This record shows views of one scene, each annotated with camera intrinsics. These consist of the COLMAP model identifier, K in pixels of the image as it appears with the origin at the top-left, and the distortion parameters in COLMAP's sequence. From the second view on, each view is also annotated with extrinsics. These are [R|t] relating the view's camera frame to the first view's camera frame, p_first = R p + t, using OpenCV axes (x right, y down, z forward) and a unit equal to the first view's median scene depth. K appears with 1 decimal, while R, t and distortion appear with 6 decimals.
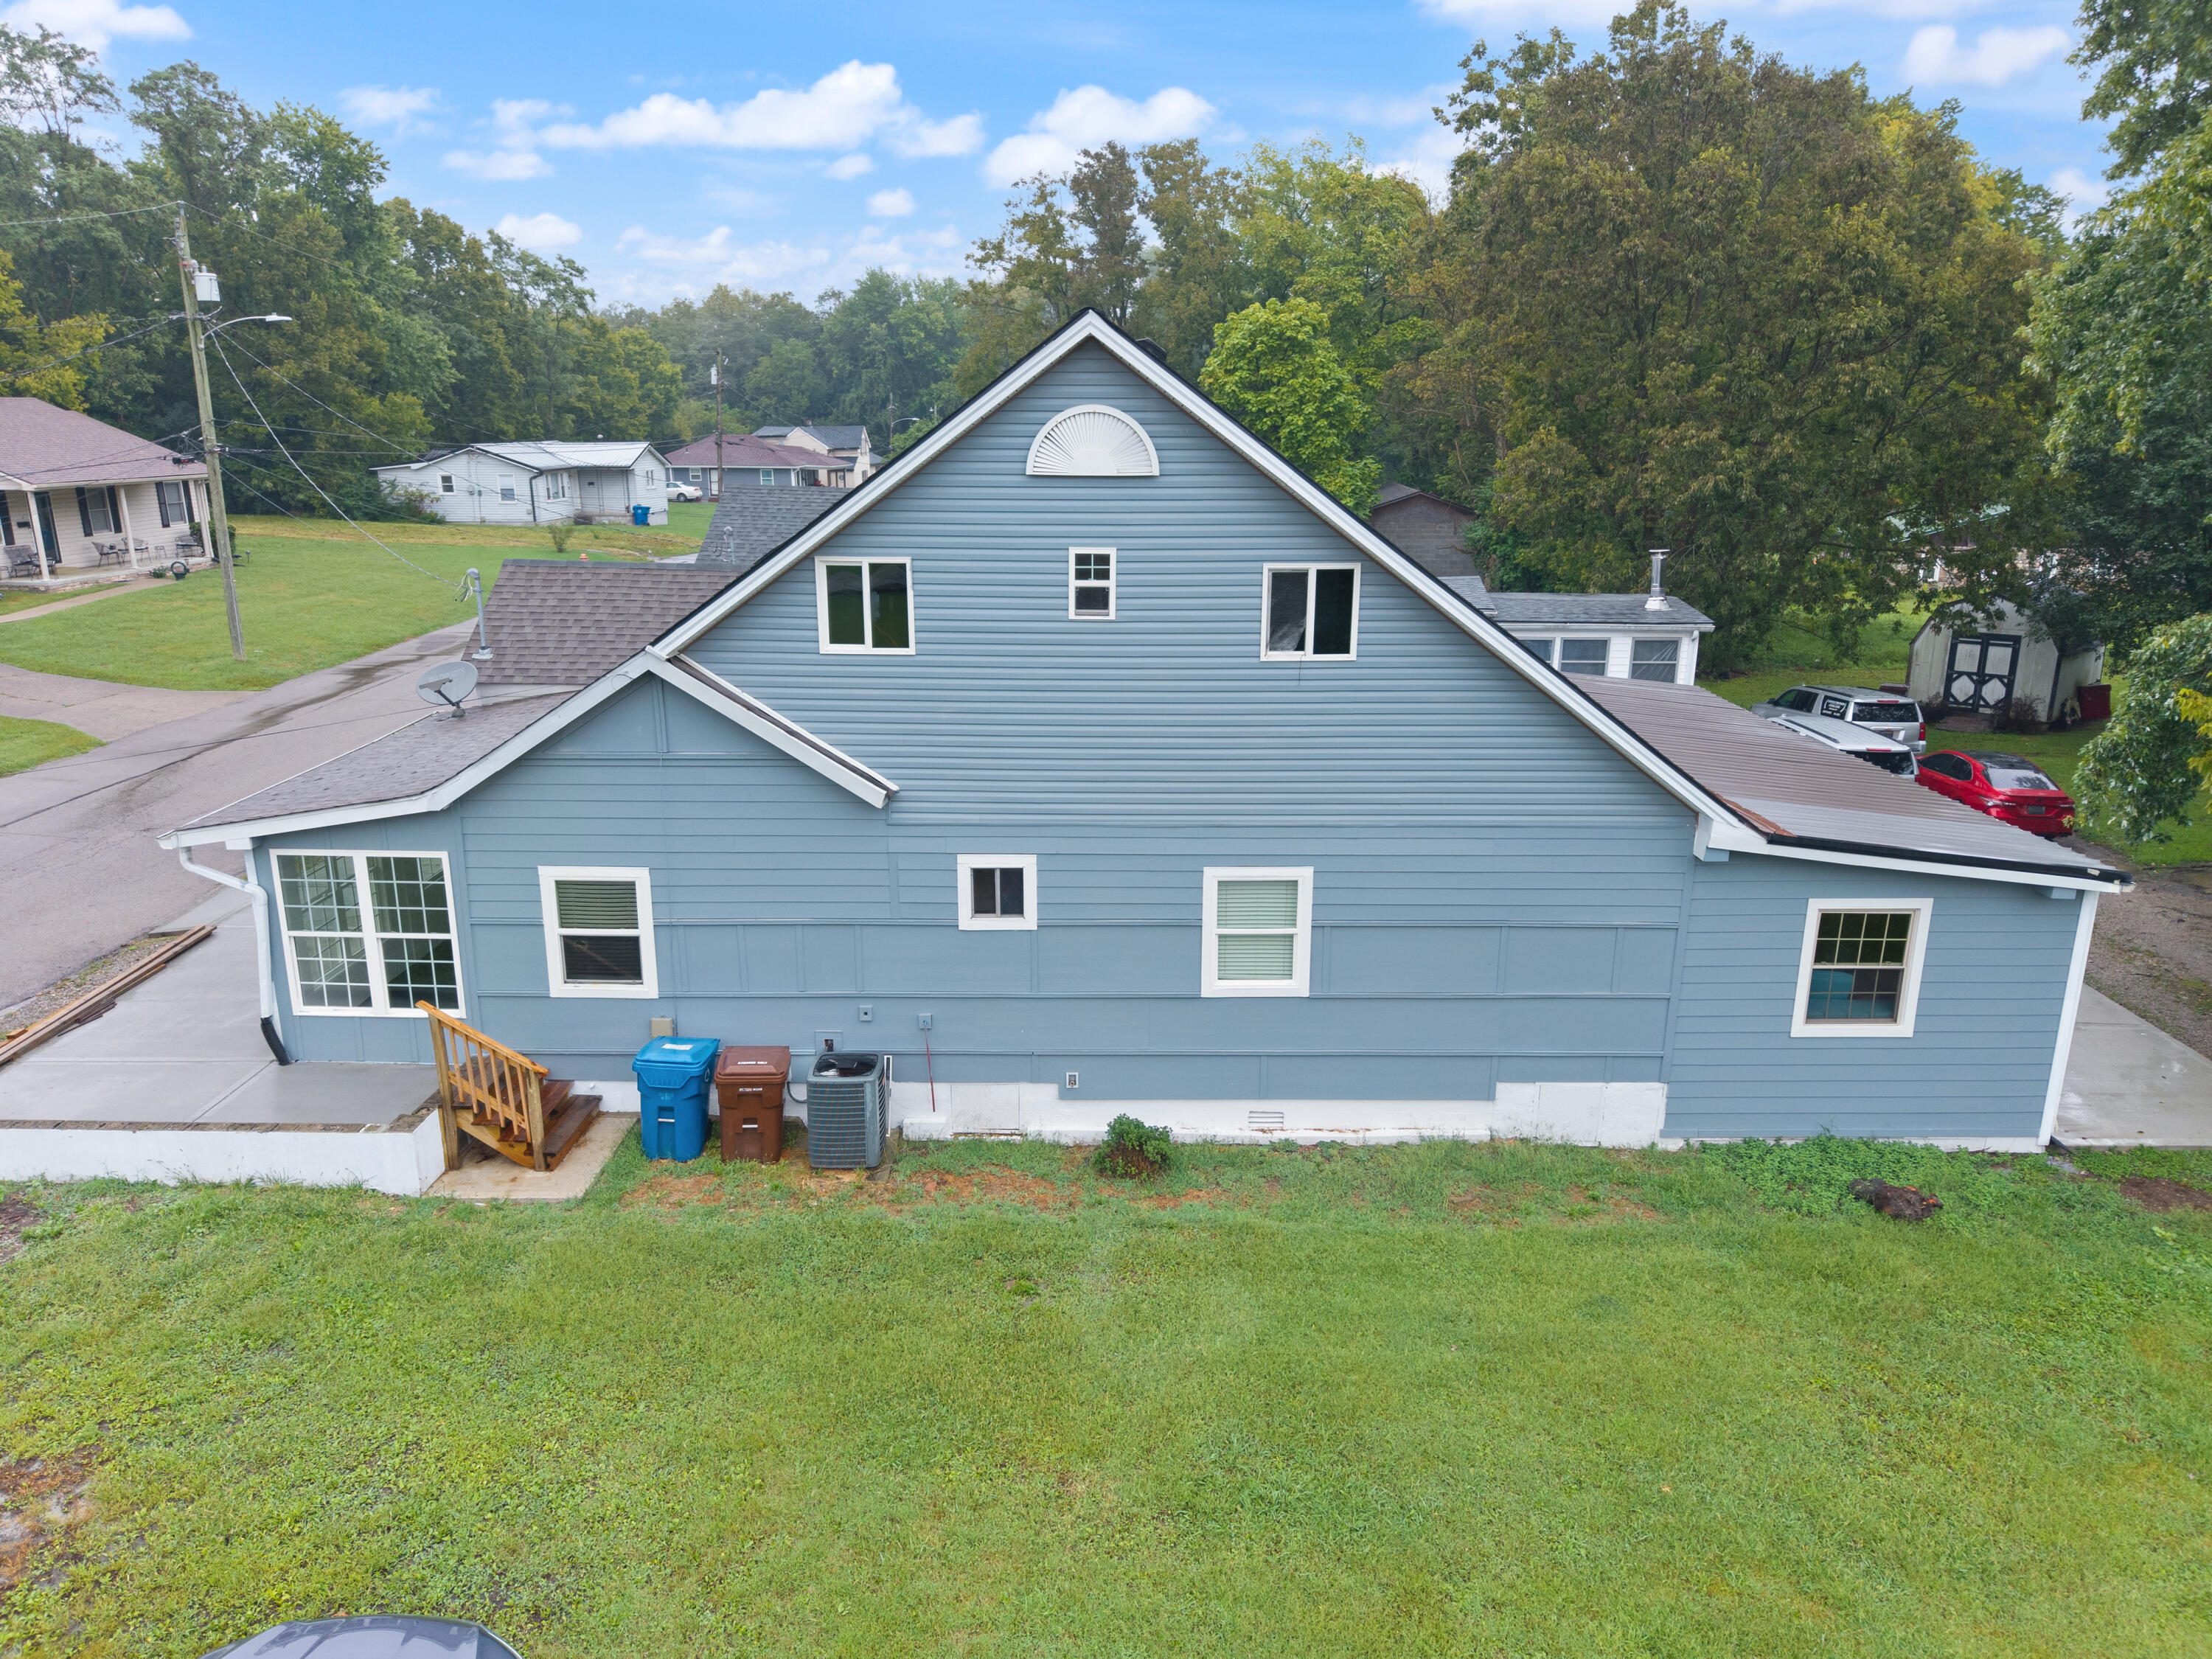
lens RADIAL K [[1491.0, 0, 1104.6], [0, 1491.0, 837.1], [0, 0, 1]] dist [0.023067, -0.017961]
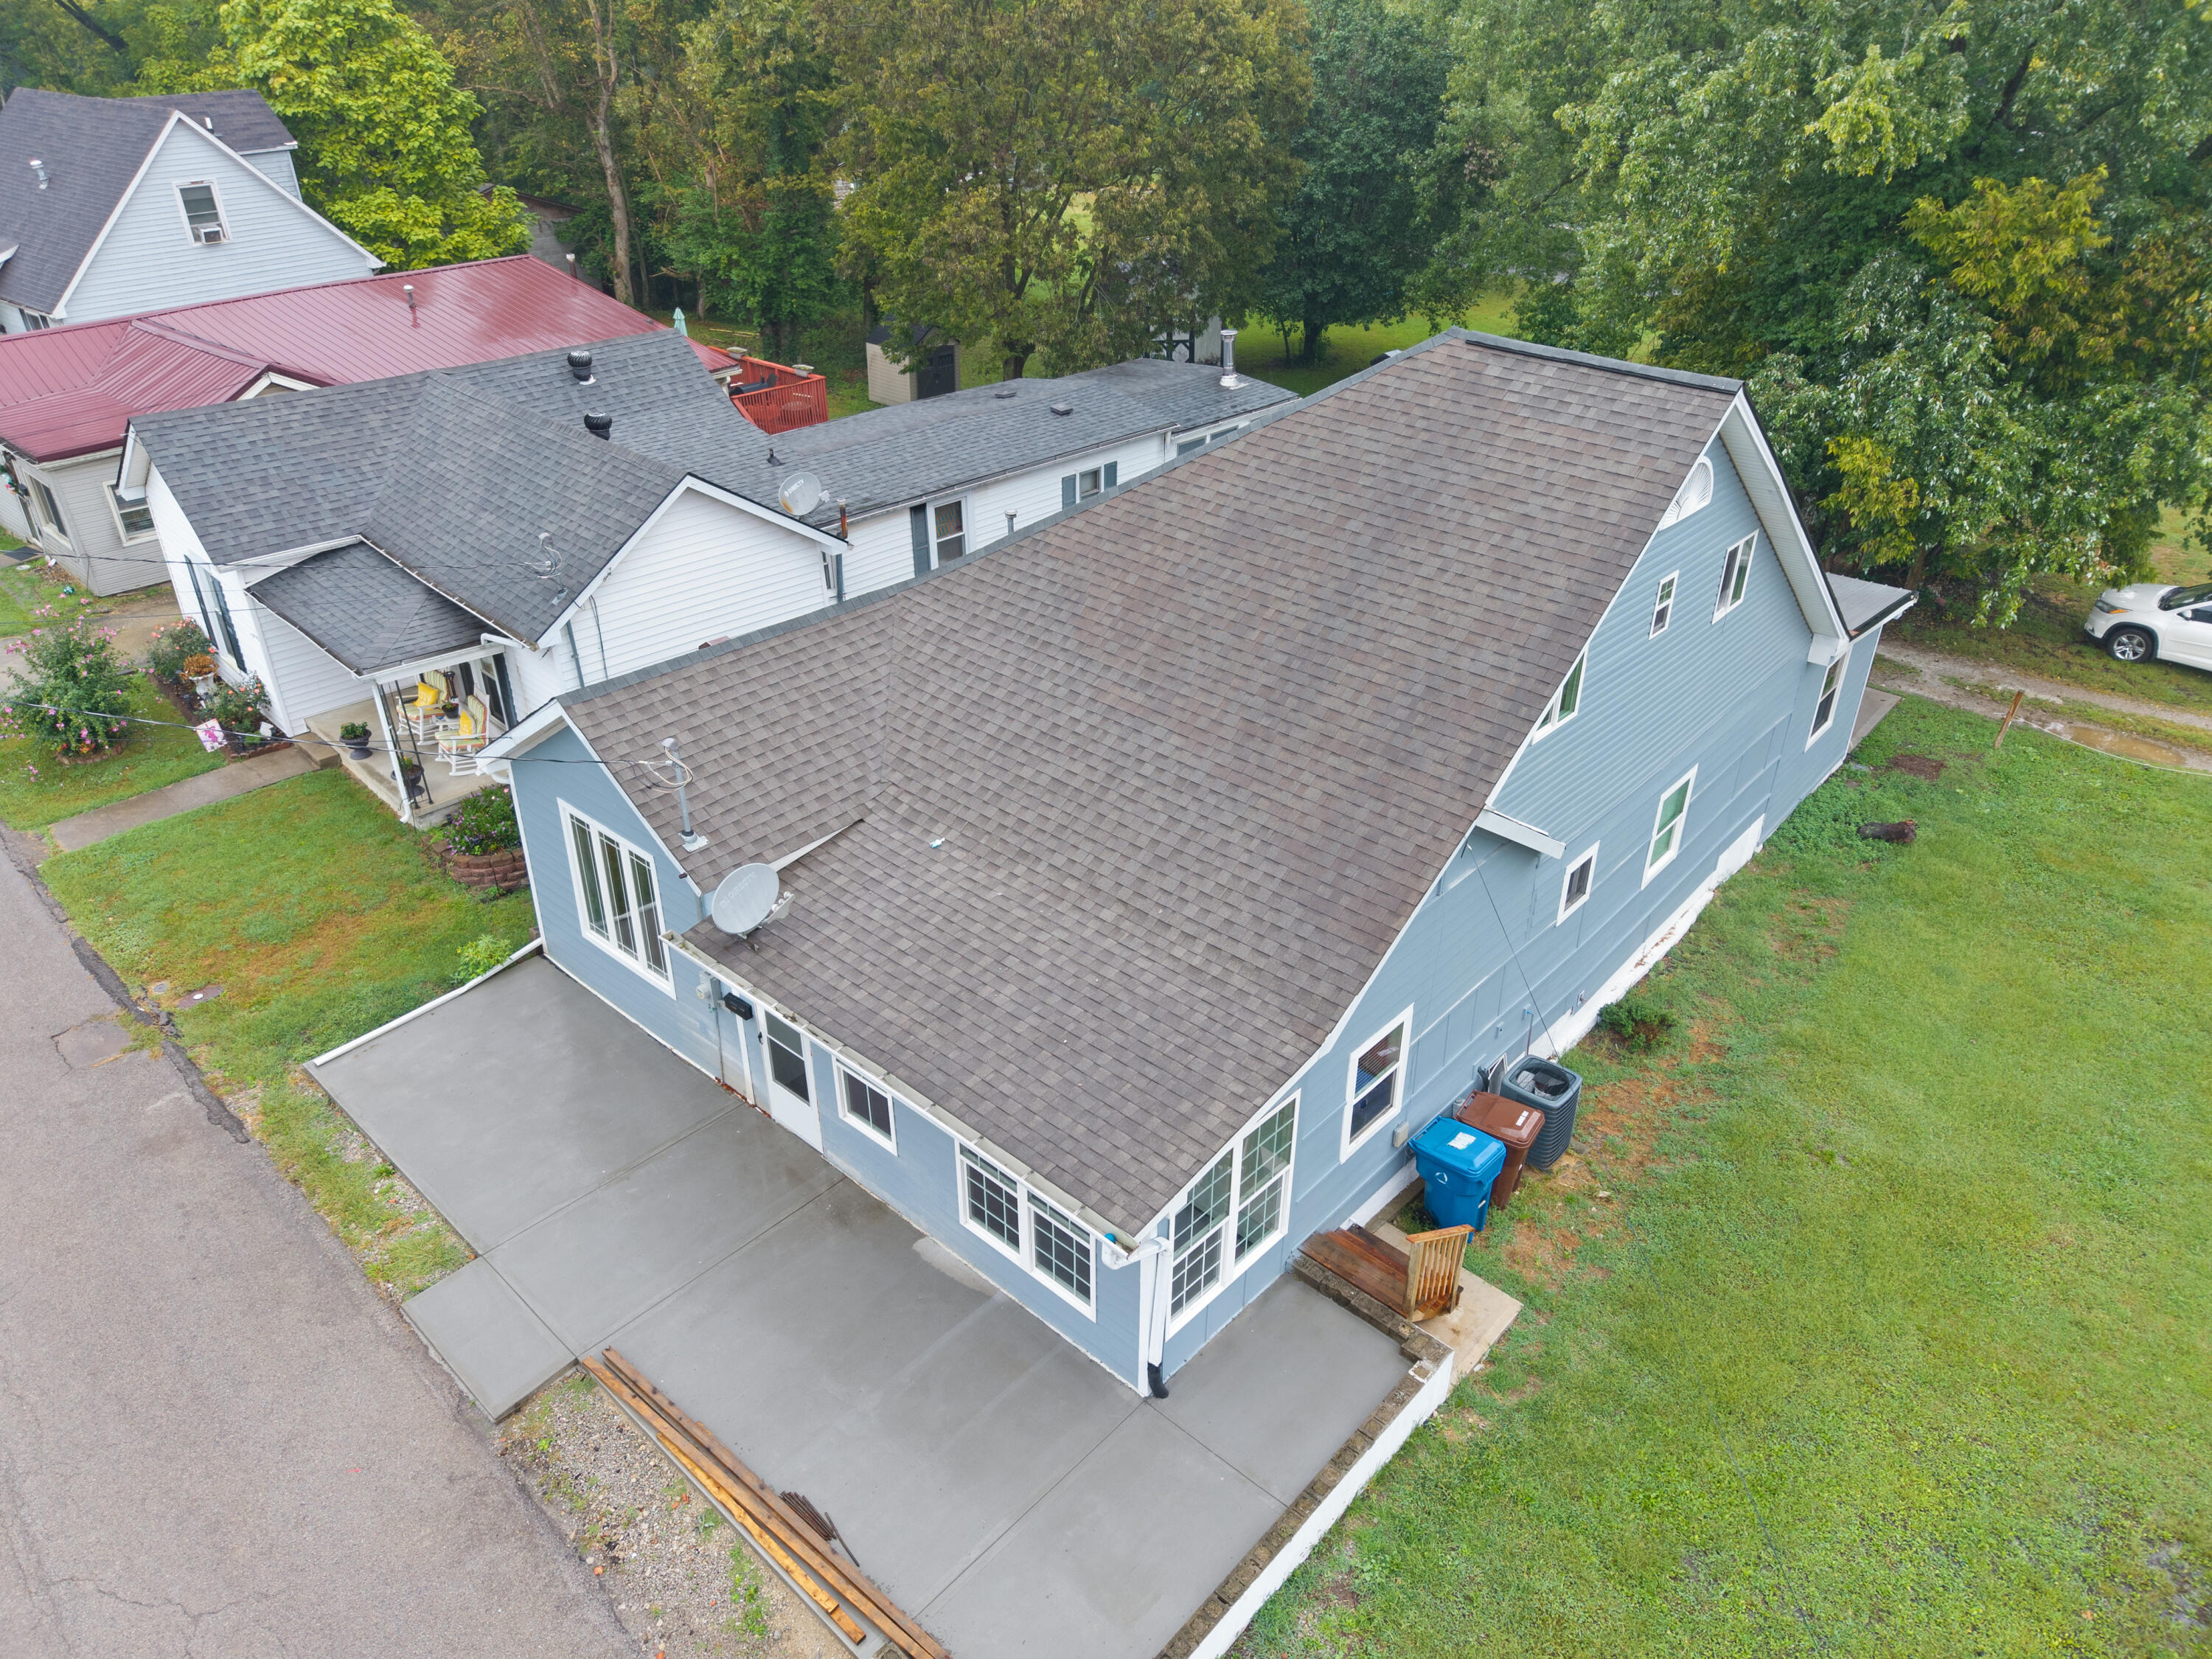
lens RADIAL K [[1491.0, 0, 1101.3], [0, 1491.0, 841.6], [0, 0, 1]] dist [0.023067, -0.017961]
pose [[0.664471, -0.387878, 0.638772, -1.033647], [0.203069, 0.916309, 0.345167, -0.460598], [-0.719195, -0.099639, 0.687627, 0.481754]]
